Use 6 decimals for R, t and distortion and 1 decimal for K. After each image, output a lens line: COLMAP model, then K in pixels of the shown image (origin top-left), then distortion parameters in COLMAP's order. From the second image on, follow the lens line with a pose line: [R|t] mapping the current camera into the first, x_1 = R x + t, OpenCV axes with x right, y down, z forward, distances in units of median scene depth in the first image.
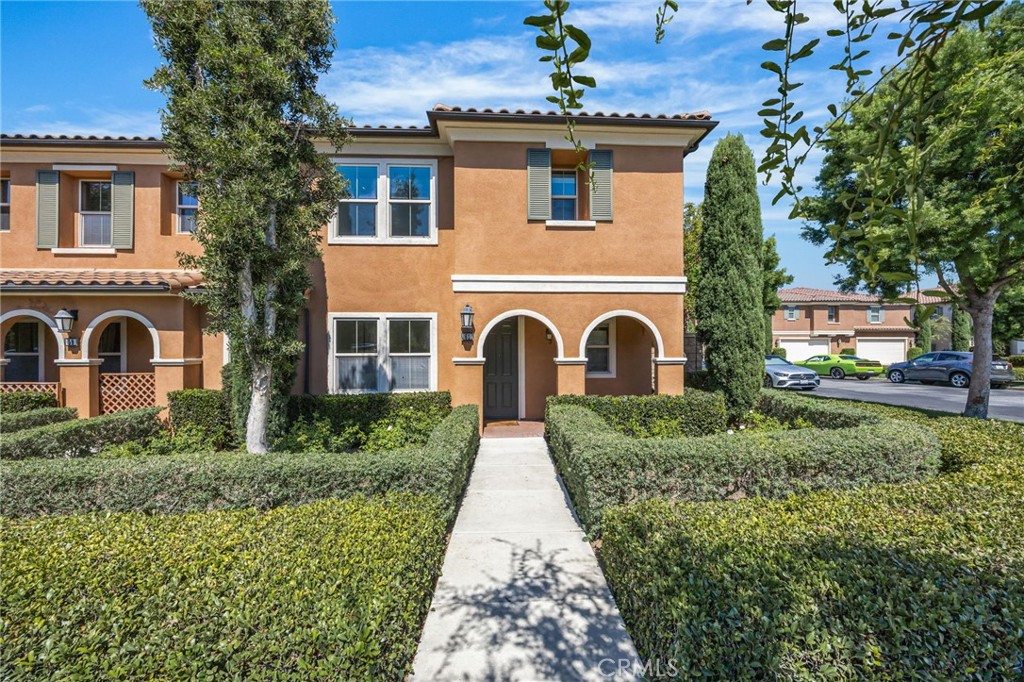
lens RADIAL K [[390.5, 0, 512.0], [0, 390.5, 341.0], [0, 0, 1]] dist [0.000082, 0.000032]
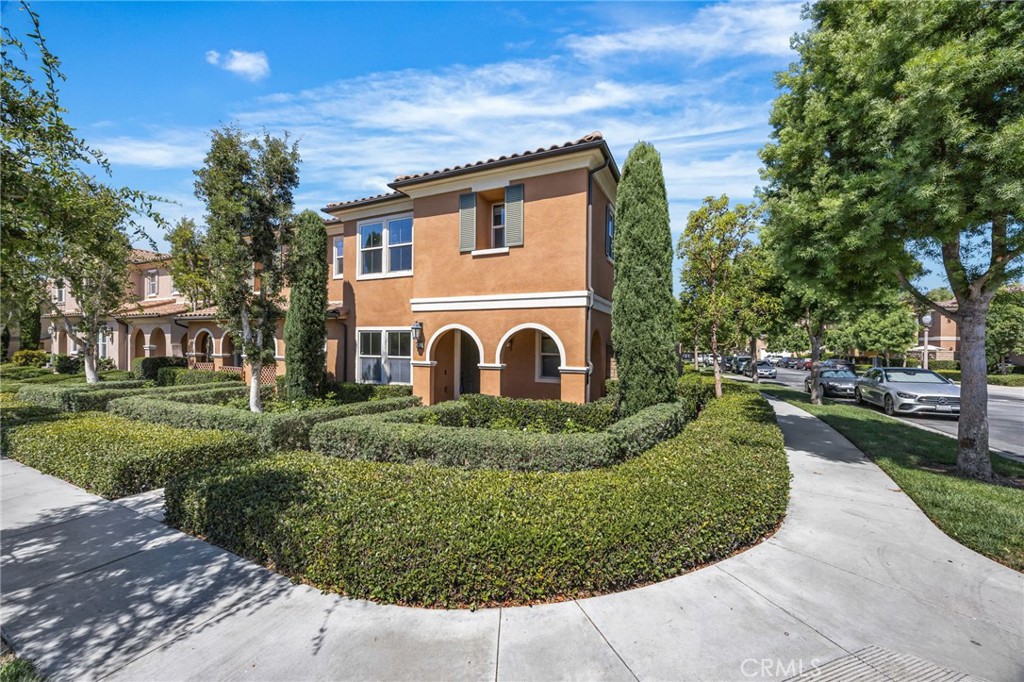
lens RADIAL K [[390.5, 0, 512.0], [0, 390.5, 341.0], [0, 0, 1]] dist [0.000082, 0.000032]
pose [[0.884317, 0.007763, -0.466822, 0.763338], [-0.007195, 0.999970, 0.003001, -0.030703], [0.466831, 0.000705, 0.884346, -0.026444]]
